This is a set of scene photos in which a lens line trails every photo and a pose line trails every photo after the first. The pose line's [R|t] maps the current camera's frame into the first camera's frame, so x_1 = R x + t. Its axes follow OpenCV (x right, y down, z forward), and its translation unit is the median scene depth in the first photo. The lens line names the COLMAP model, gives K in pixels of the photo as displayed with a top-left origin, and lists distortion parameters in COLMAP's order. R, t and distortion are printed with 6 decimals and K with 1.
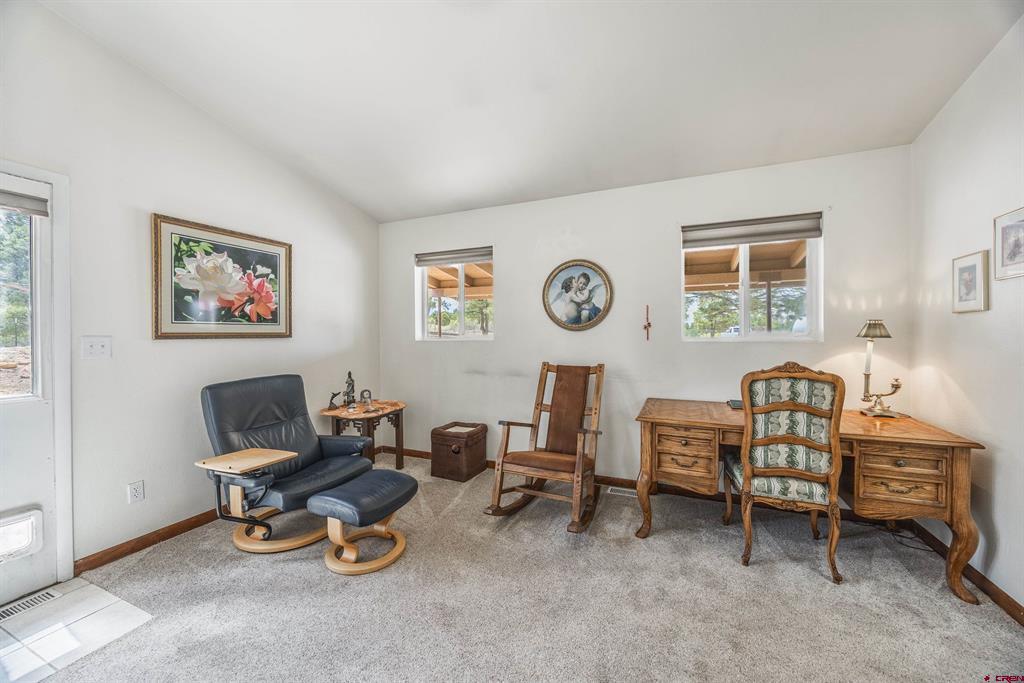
lens RADIAL K [[387.3, 0, 515.2], [0, 387.3, 336.8], [0, 0, 1]] dist [-0.008111, 0.000209]
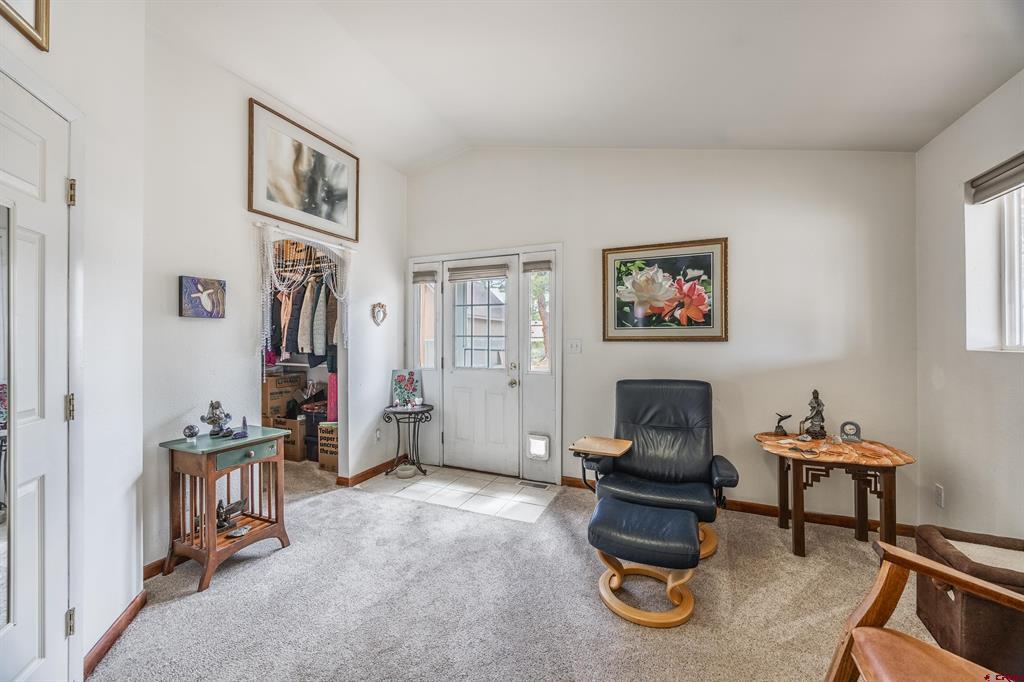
lens RADIAL K [[387.3, 0, 510.4], [0, 387.3, 340.6], [0, 0, 1]] dist [-0.008111, 0.000209]
pose [[-0.013628, 0.004801, -0.999896, 0.361318], [-0.008170, 0.999955, 0.004913, -0.000162], [0.999874, 0.008236, -0.013588, 0.563339]]
